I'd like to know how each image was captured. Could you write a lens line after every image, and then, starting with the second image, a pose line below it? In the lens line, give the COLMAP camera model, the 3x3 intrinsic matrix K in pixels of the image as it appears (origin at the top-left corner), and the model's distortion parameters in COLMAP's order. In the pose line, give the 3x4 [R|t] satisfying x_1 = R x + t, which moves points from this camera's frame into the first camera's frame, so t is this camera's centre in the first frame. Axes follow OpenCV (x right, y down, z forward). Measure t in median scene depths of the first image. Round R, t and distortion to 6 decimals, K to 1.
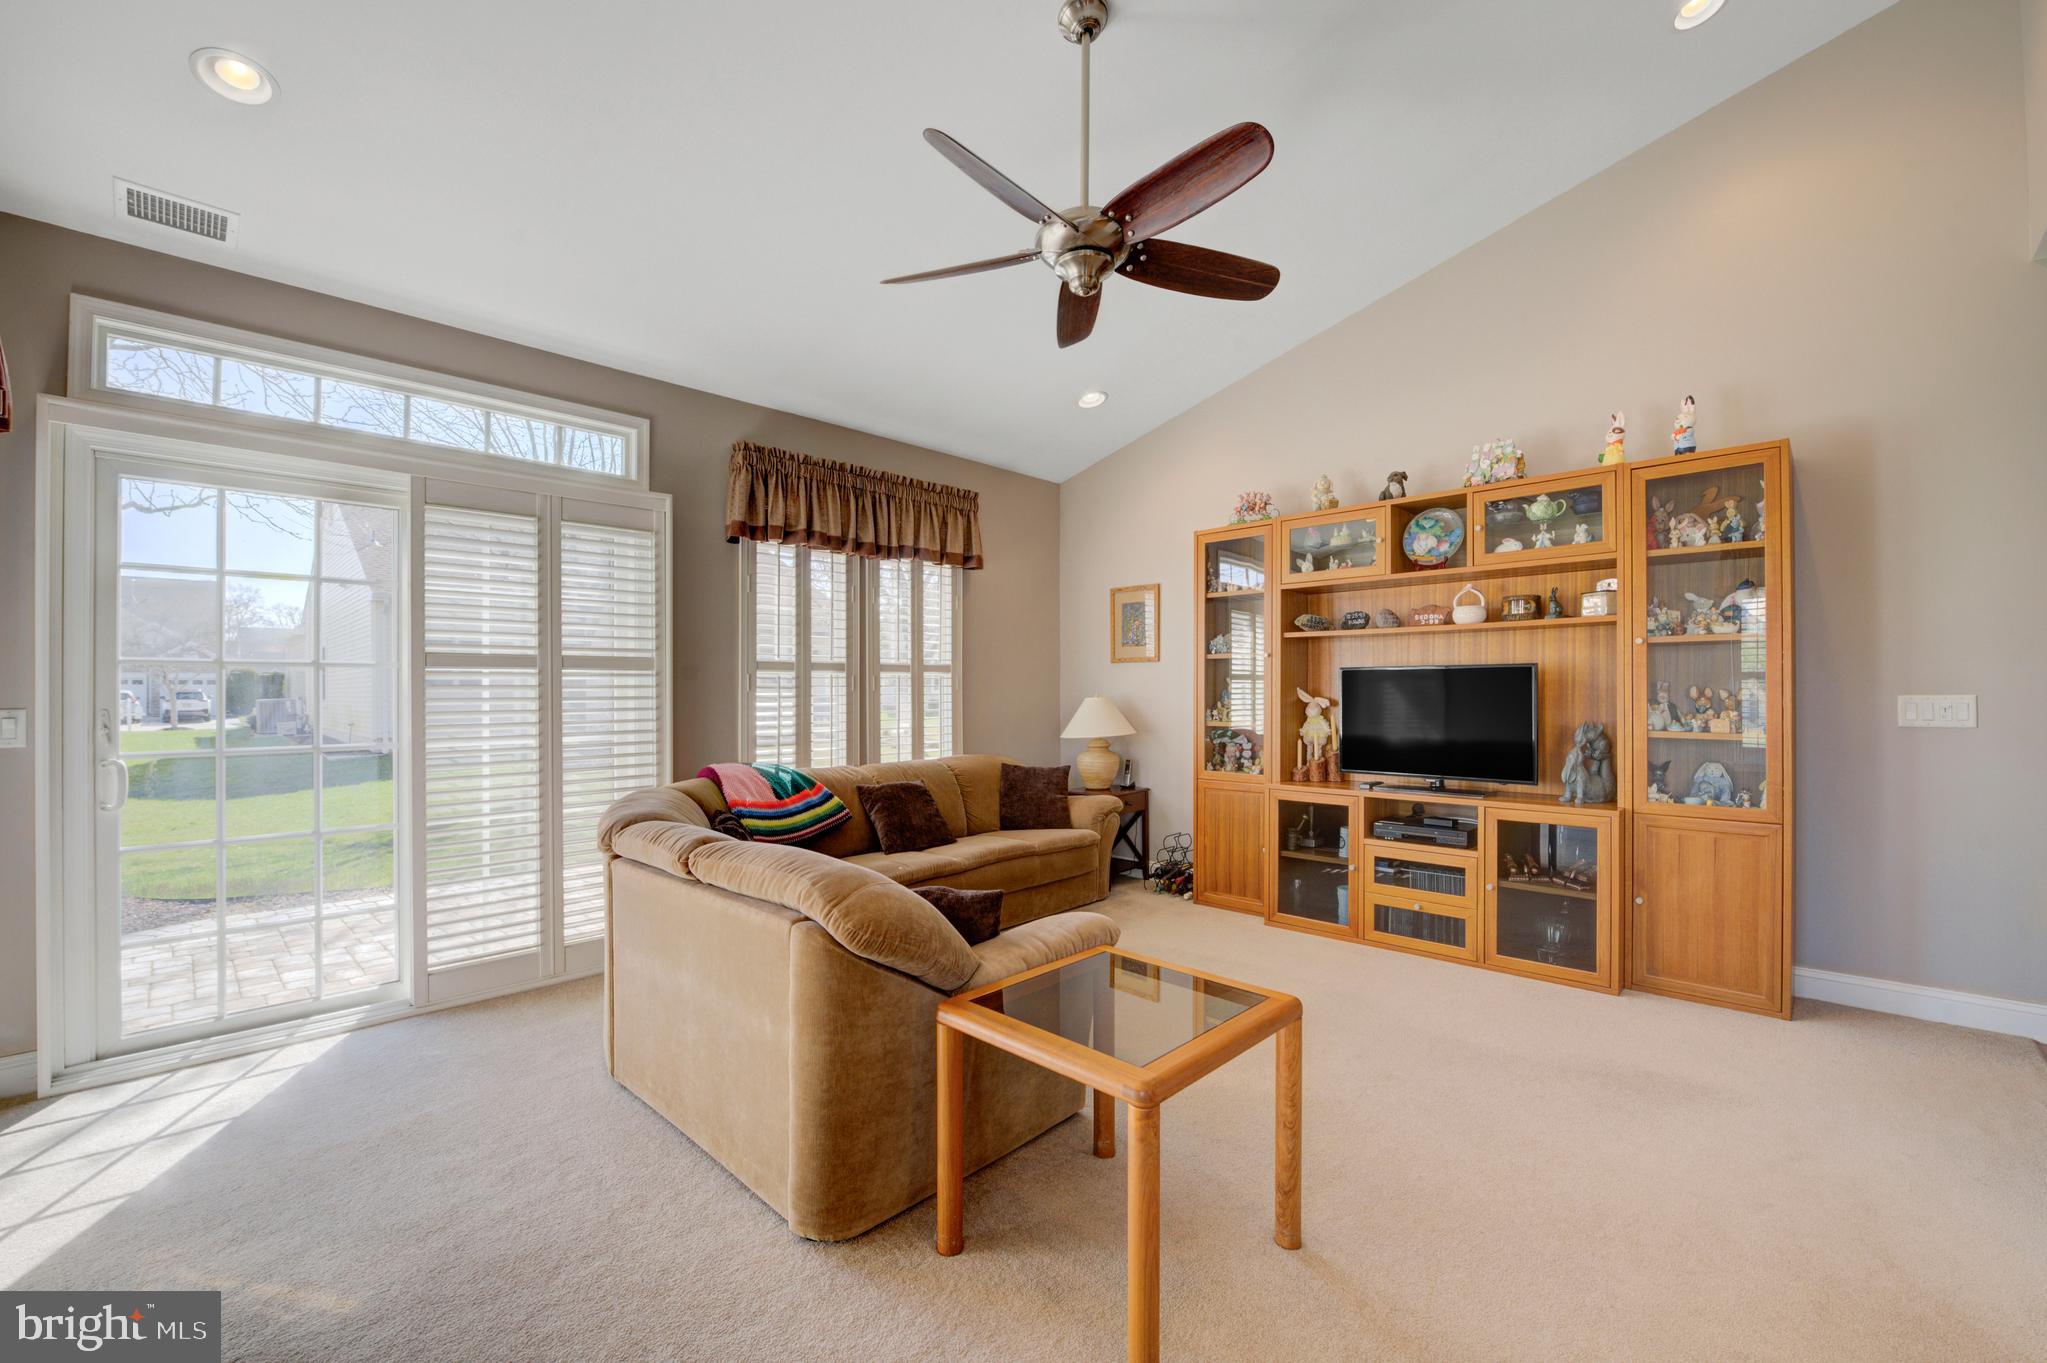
lens RADIAL K [[845.4, 0, 1023.5], [0, 845.4, 681.5], [0, 0, 1]] dist [-0.016474, -0.000145]
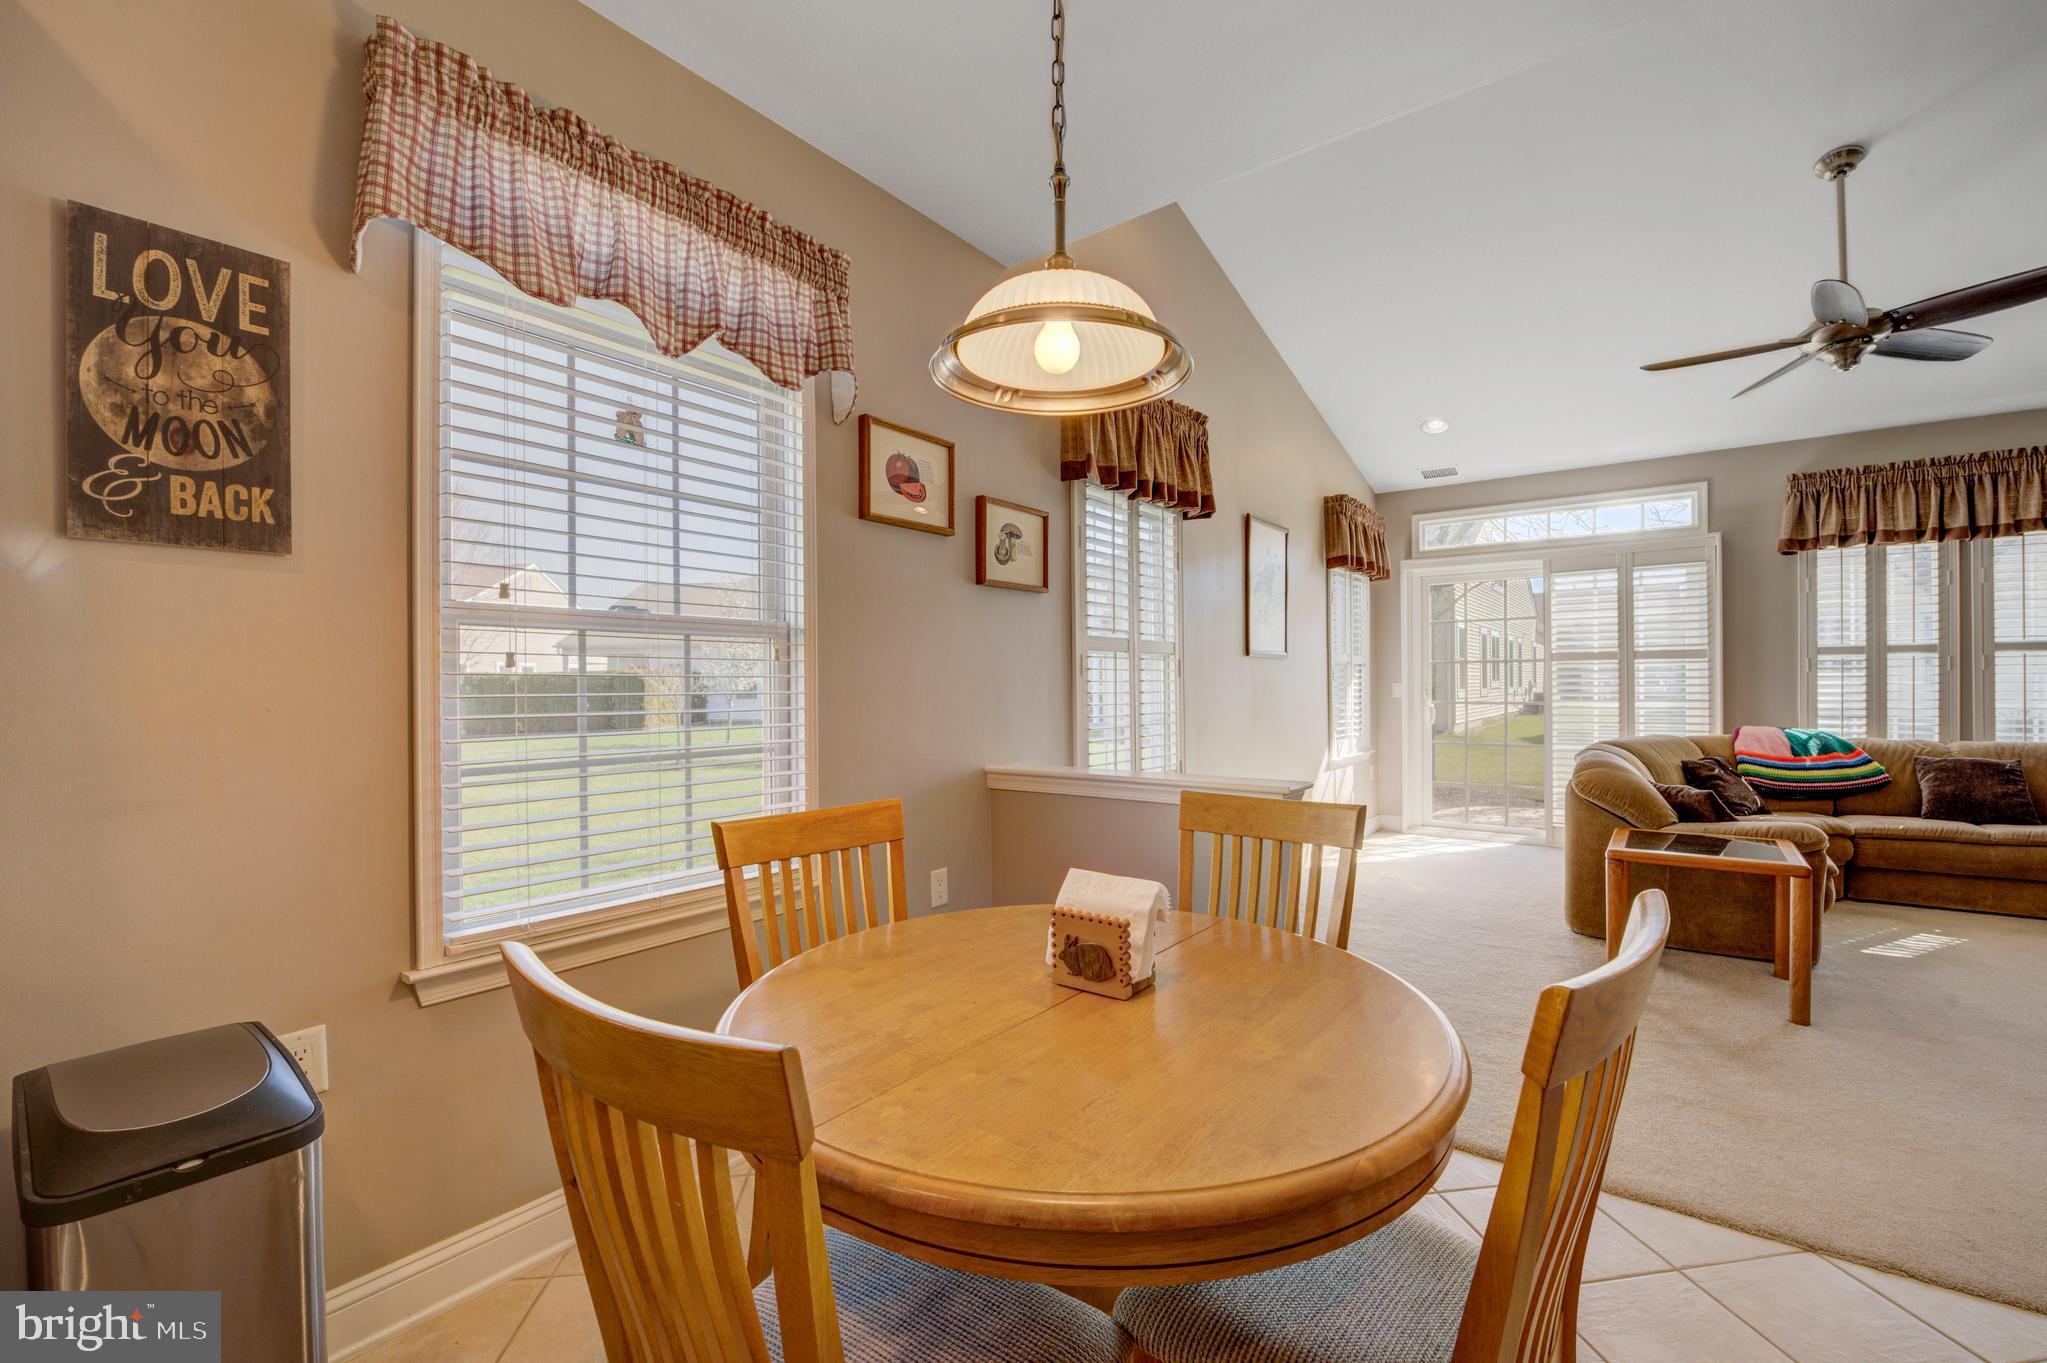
lens RADIAL K [[845.4, 0, 1023.5], [0, 845.4, 681.5], [0, 0, 1]] dist [-0.016474, -0.000145]
pose [[0.097745, -0.001265, -0.995211, 0.798340], [0.017440, 0.999848, 0.000442, 0.004945], [0.995059, -0.017400, 0.097752, -0.272571]]
